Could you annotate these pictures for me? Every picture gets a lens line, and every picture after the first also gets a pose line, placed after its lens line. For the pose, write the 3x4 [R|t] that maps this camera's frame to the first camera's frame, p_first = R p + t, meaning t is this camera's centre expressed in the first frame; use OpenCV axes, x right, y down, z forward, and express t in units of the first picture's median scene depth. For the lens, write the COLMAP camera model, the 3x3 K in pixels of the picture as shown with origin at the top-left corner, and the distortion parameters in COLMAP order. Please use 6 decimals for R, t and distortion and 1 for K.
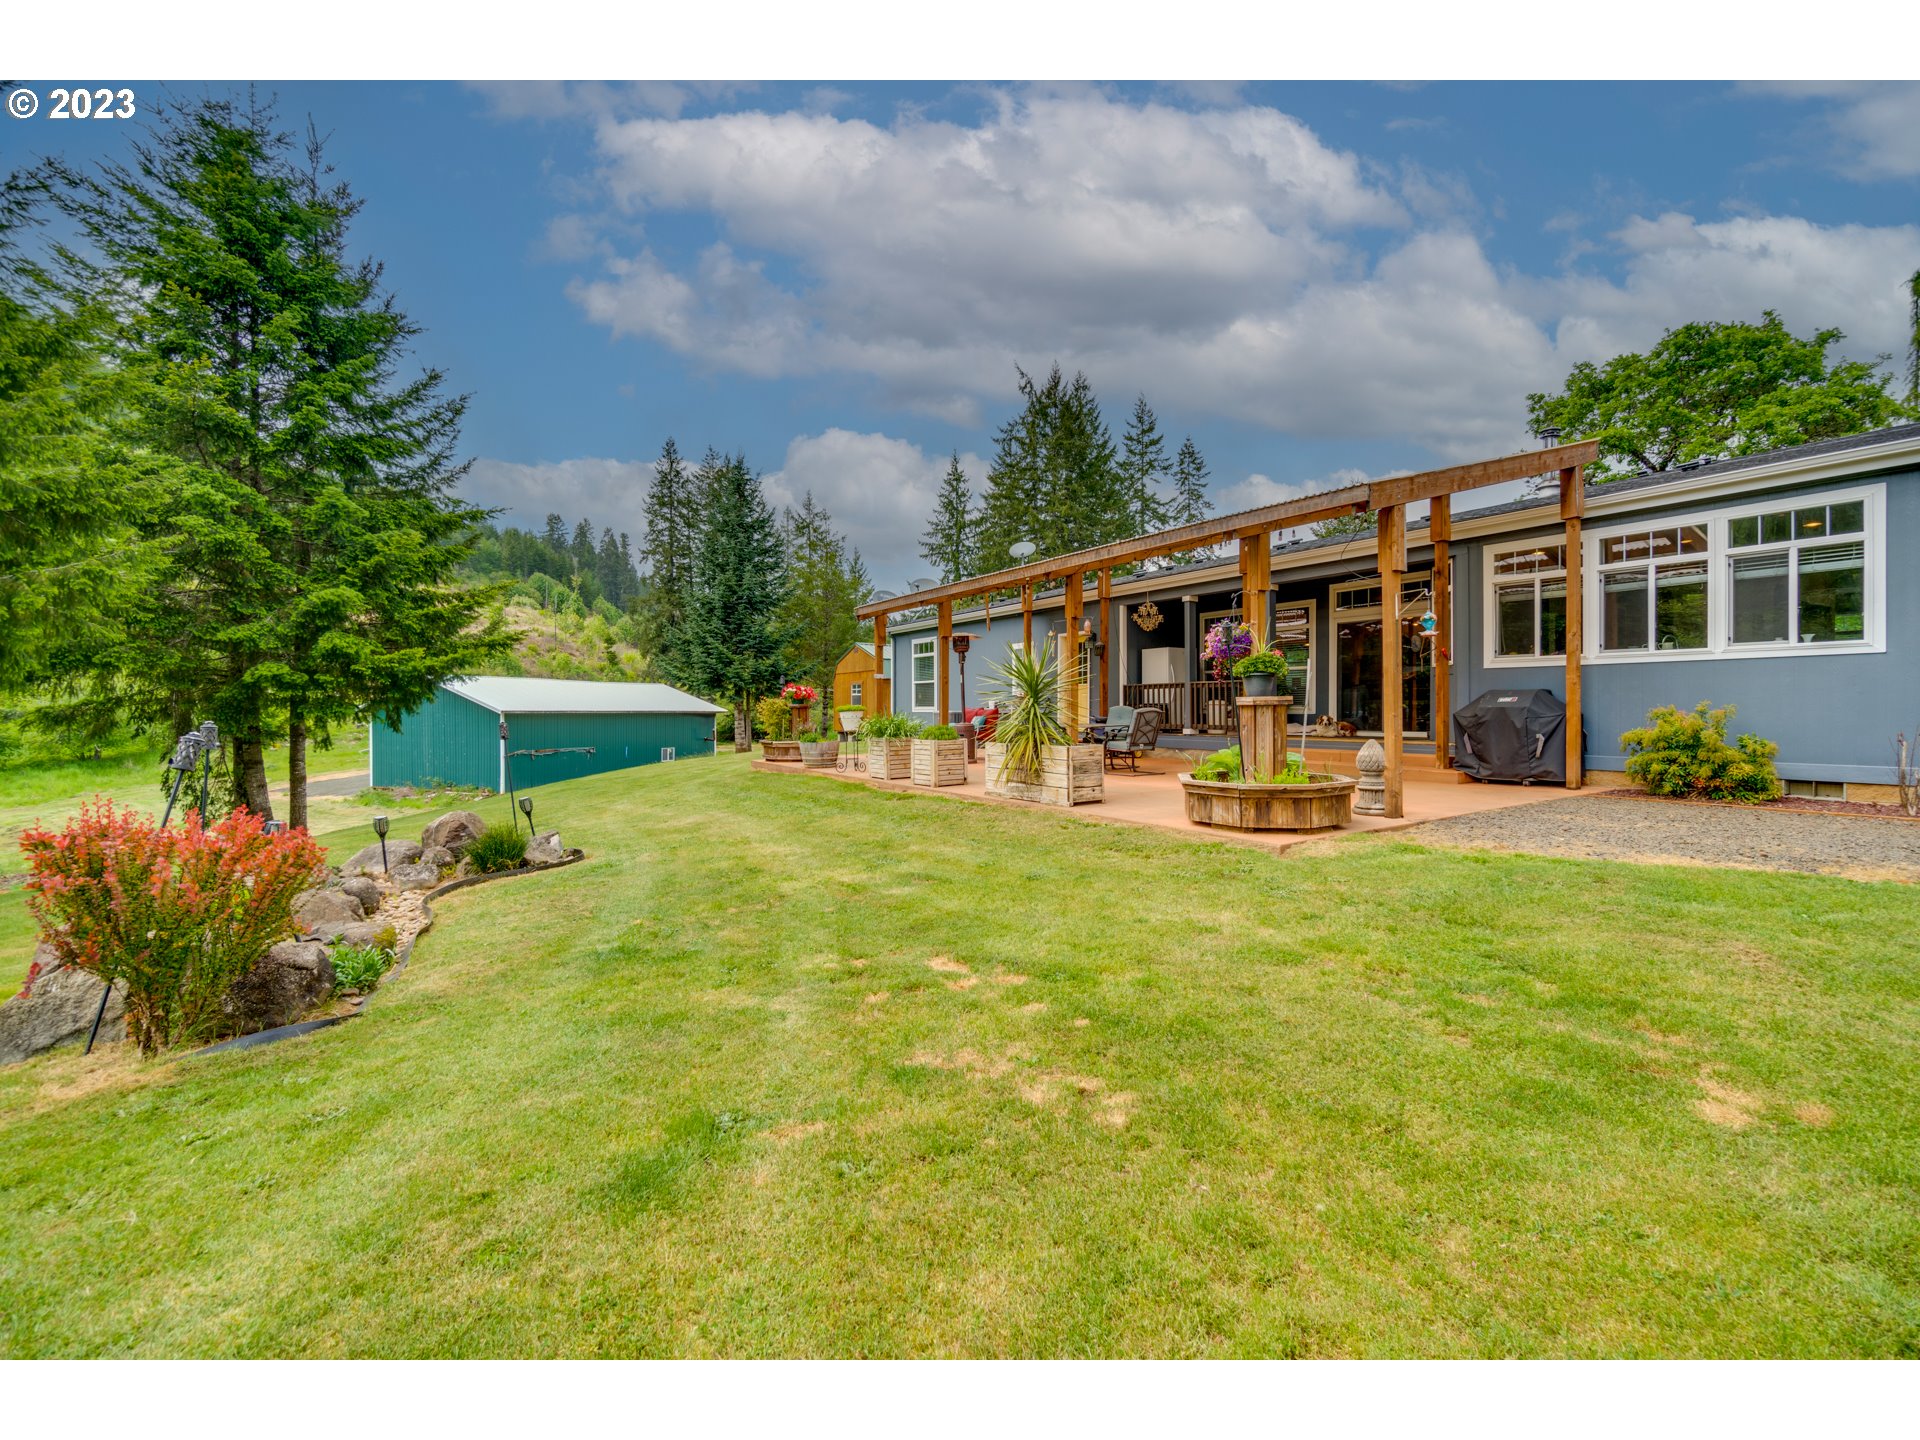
lens RADIAL K [[809.3, 0, 949.2], [0, 809.3, 708.8], [0, 0, 1]] dist [-0.001564, 0.000274]
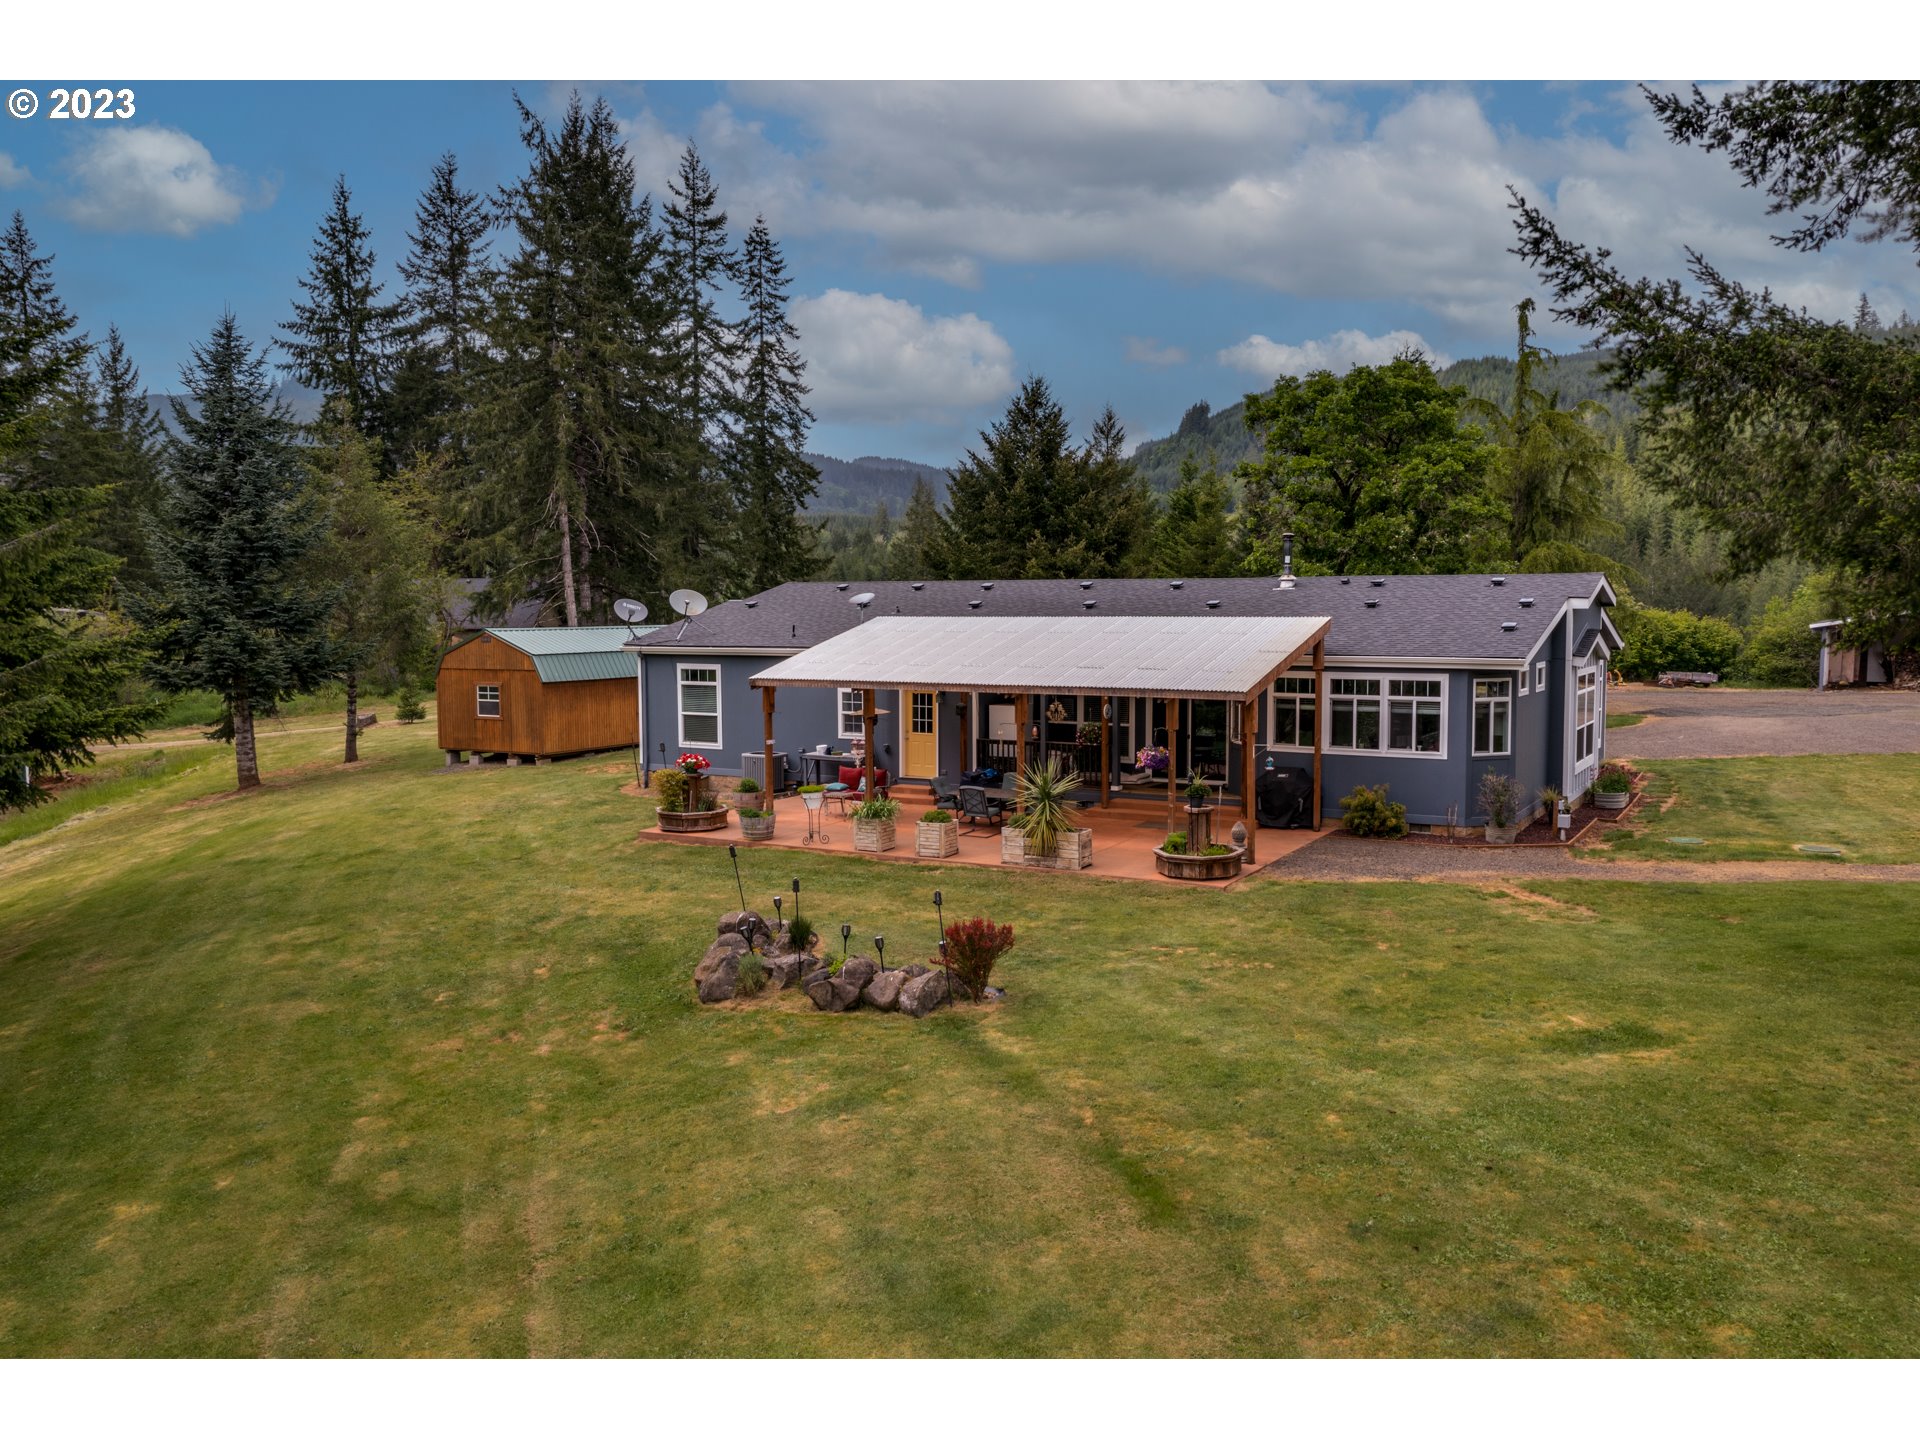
lens RADIAL K [[1507.6, 0, 964.0], [0, 1507.6, 694.5], [0, 0, 1]] dist [-0.004024, 0.004602]
pose [[0.882607, -0.030756, 0.469105, -0.756472], [0.001803, 0.998072, 0.062044, -0.215972], [-0.470109, -0.053915, 0.880960, -0.791555]]
